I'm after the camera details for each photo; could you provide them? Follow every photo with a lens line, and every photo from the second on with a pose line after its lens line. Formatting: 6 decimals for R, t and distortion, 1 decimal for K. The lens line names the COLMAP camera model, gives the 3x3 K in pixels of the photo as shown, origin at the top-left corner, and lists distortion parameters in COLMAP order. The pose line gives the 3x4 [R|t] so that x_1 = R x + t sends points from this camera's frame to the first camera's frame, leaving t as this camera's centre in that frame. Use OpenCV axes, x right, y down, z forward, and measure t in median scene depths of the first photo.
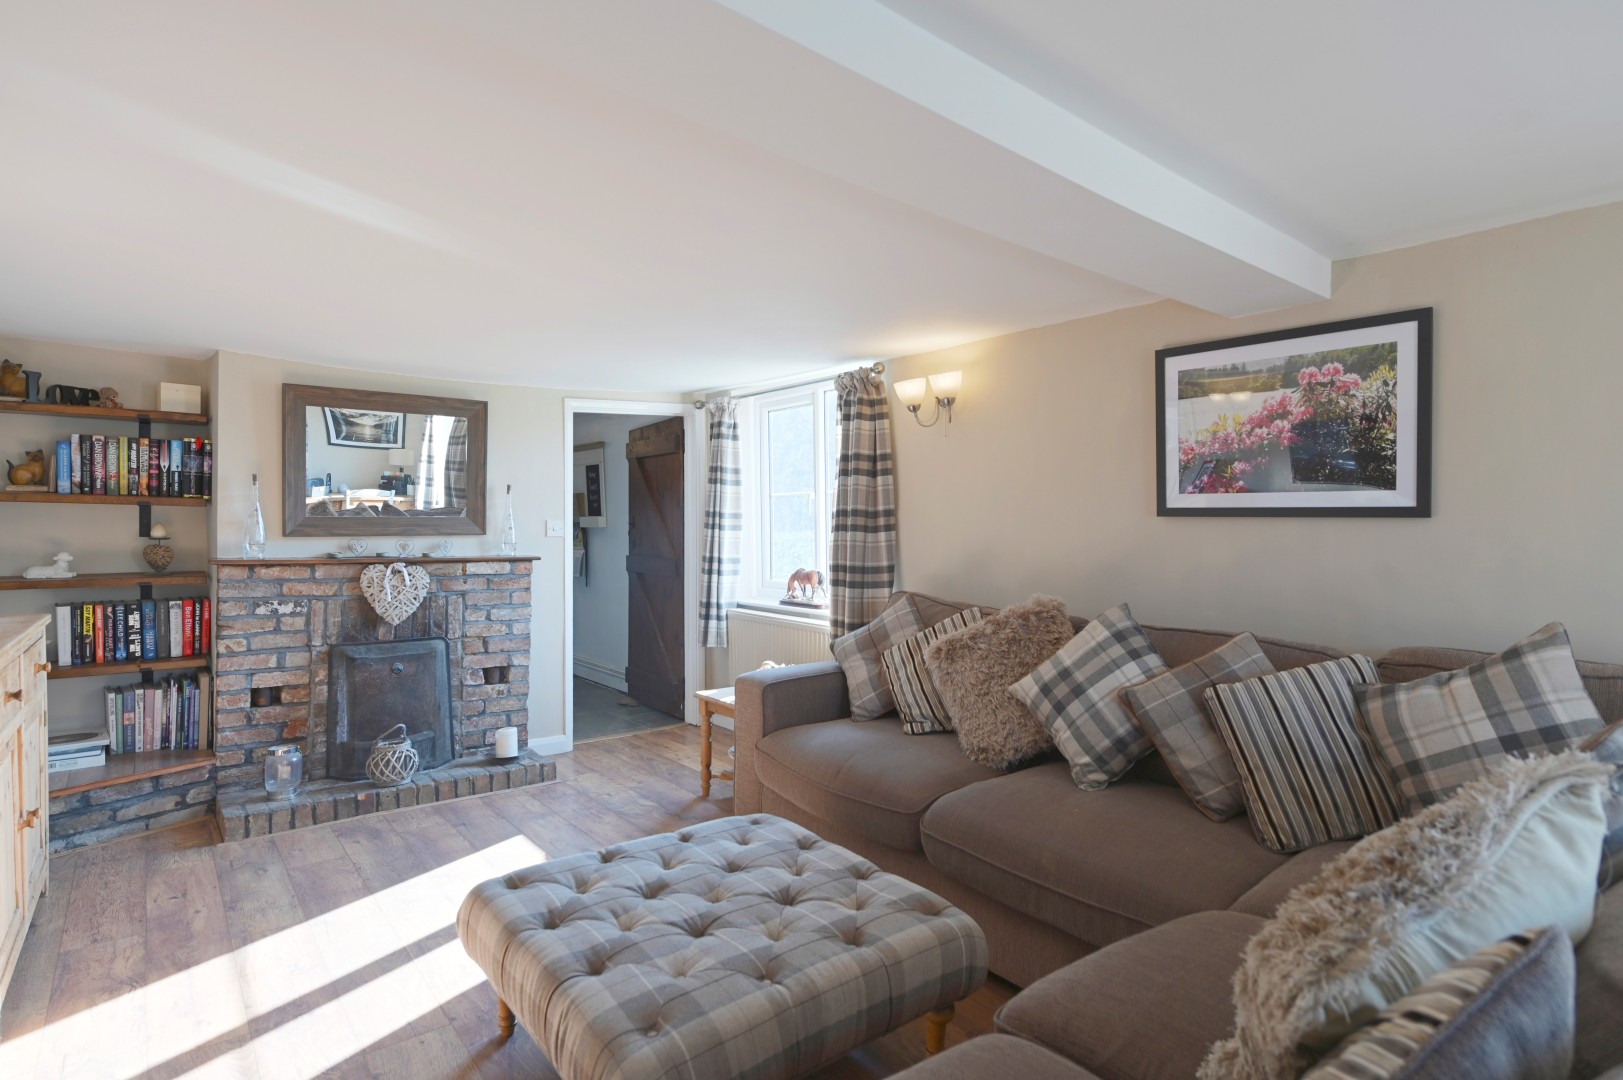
lens RADIAL K [[818.6, 0, 806.1], [0, 818.6, 533.3], [0, 0, 1]] dist [-0.006913, -0.000873]
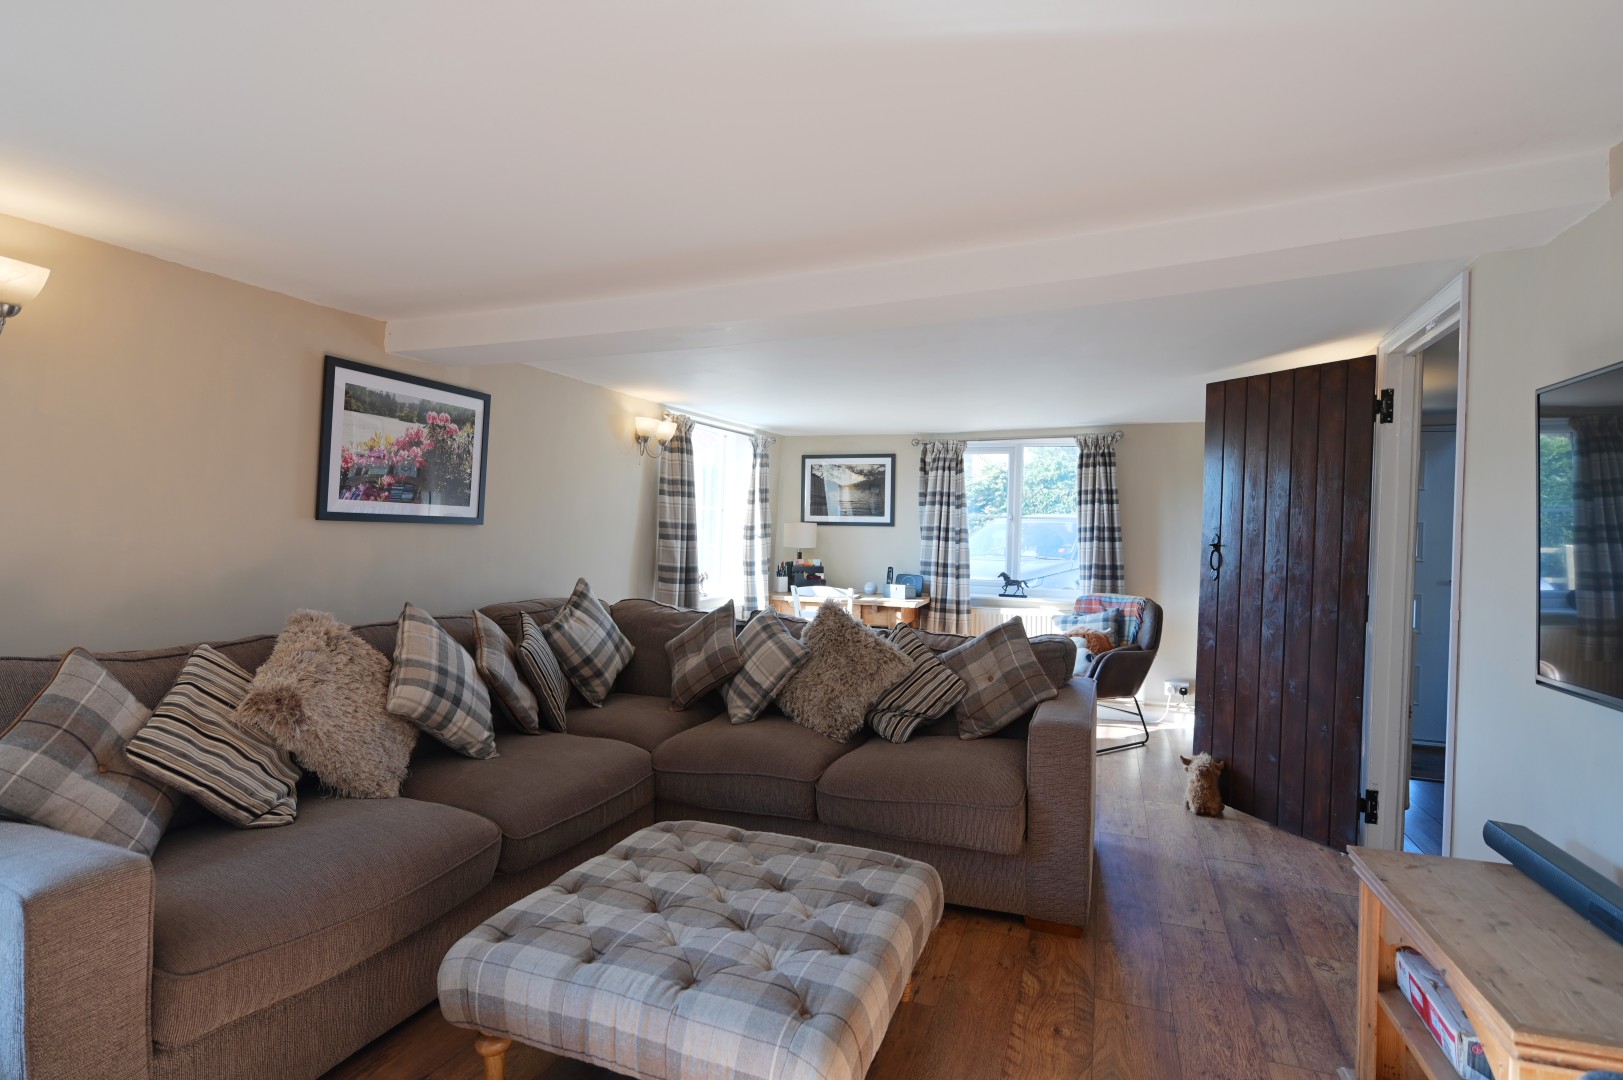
lens RADIAL K [[818.6, 0, 806.4], [0, 818.6, 533.5], [0, 0, 1]] dist [-0.006913, -0.000873]
pose [[-0.522496, -0.015236, 0.852506, -0.840191], [-0.008889, 0.999883, 0.012422, -0.025554], [-0.852596, -0.001087, -0.522570, 1.163670]]
